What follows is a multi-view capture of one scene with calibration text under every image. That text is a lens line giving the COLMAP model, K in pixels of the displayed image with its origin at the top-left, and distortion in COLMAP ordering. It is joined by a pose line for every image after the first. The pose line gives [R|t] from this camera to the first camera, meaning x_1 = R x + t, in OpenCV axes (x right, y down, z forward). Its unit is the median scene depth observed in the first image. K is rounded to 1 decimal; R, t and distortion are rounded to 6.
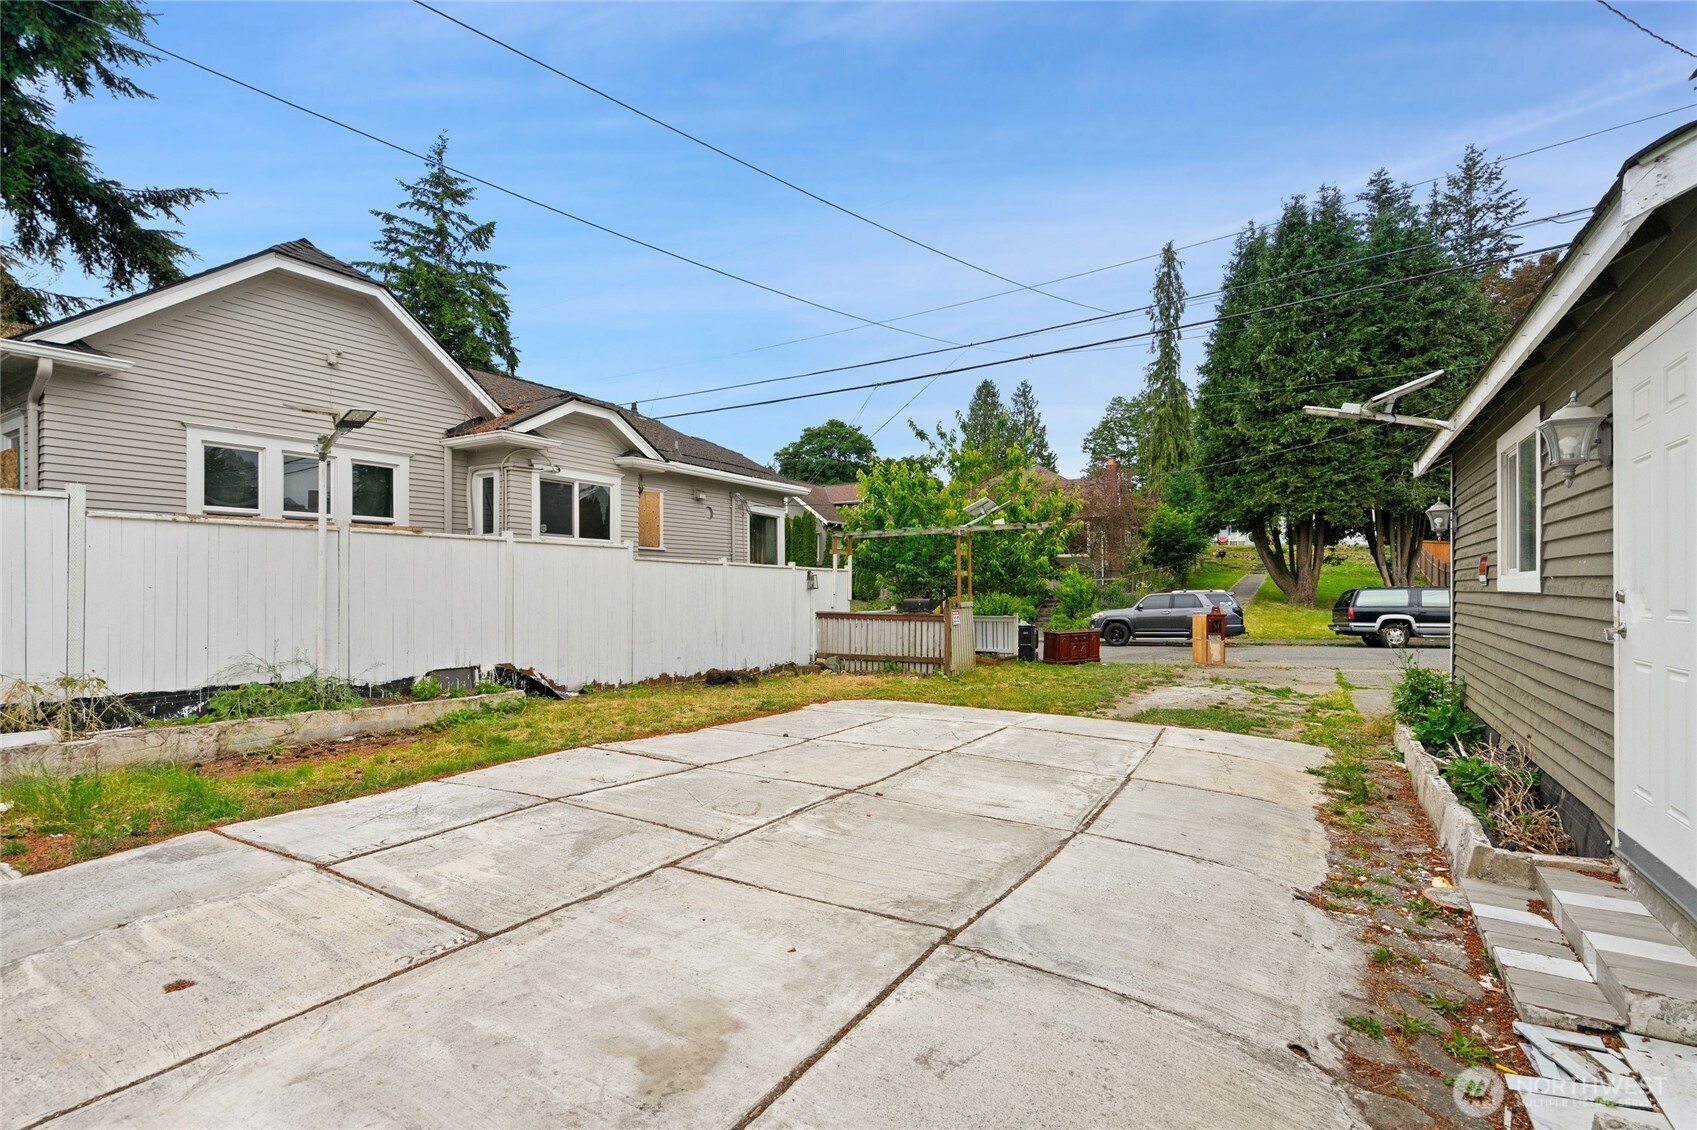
lens RADIAL K [[780.2, 0, 848.5], [0, 780.2, 565.0], [0, 0, 1]] dist [-0.014949, -0.000005]
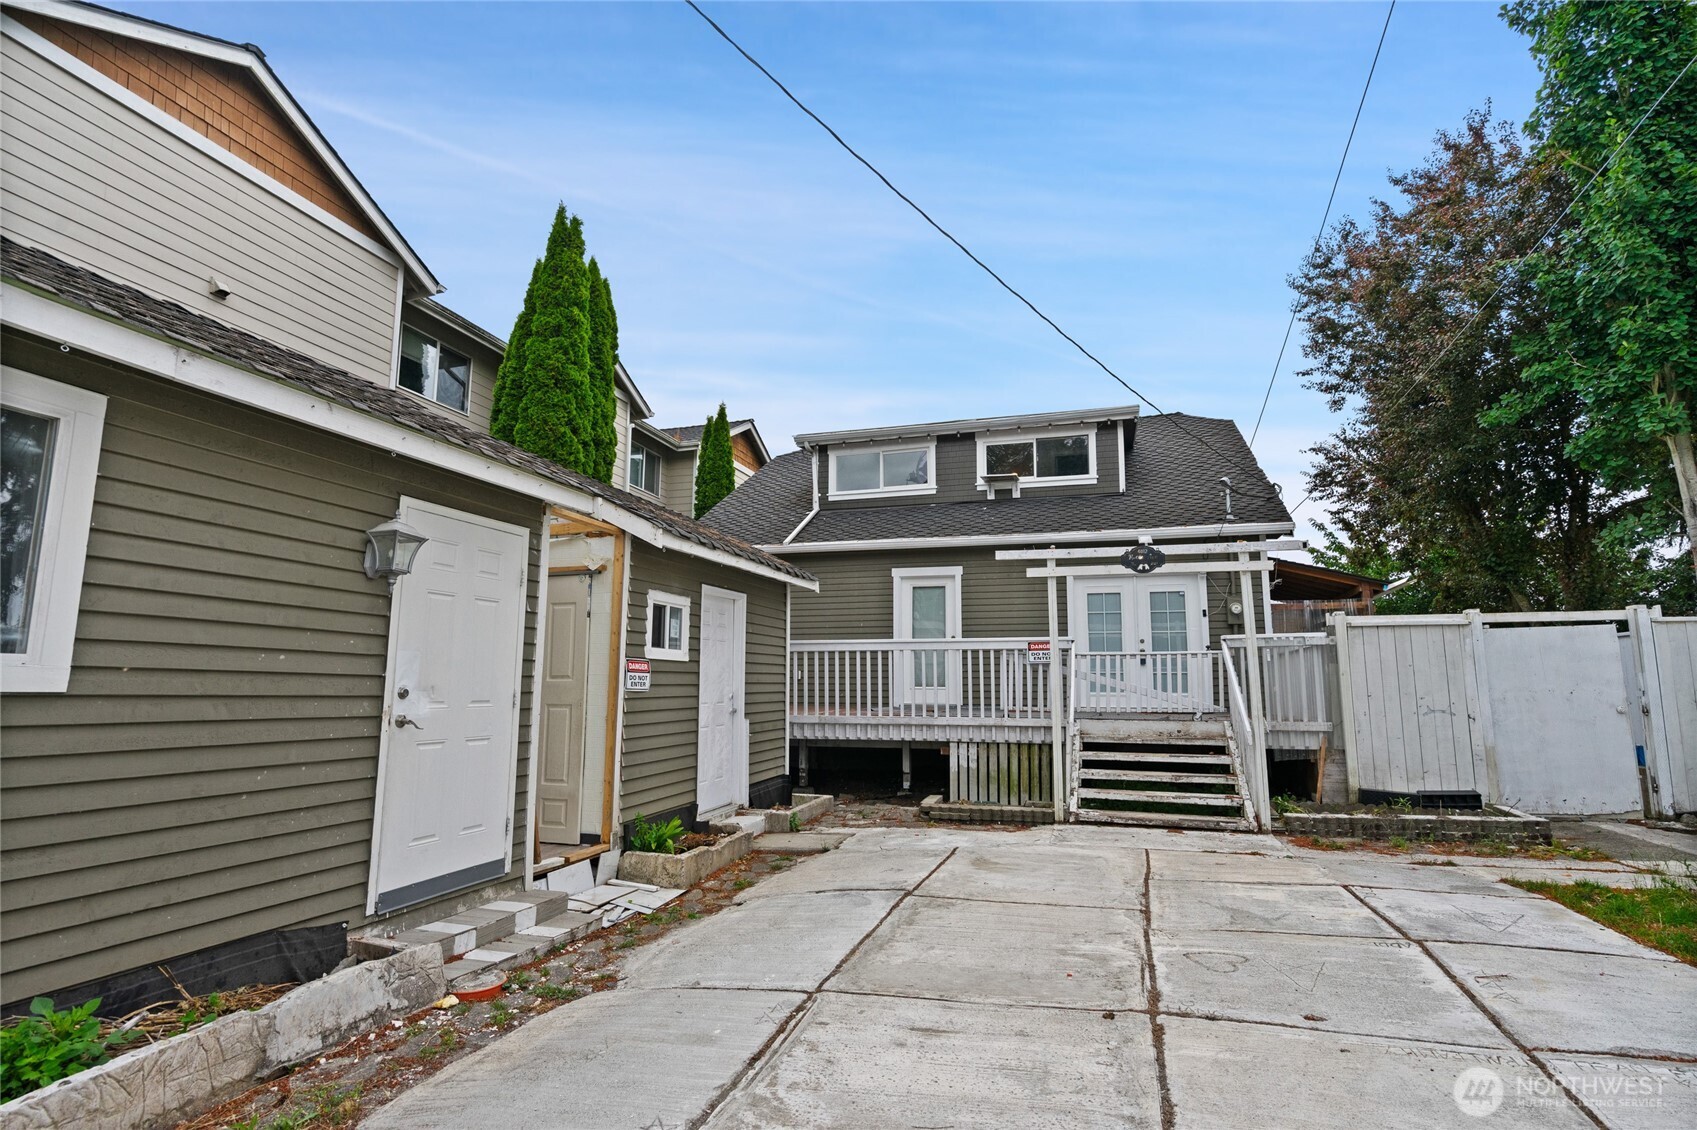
lens RADIAL K [[831.3, 0, 860.8], [0, 831.3, 566.7], [0, 0, 1]] dist [-0.004446, -0.000251]
pose [[-0.968013, -0.040048, -0.247685, 0.452570], [0.003651, 0.984826, -0.173507, 0.054396], [0.250875, -0.168861, -0.953178, 1.795997]]
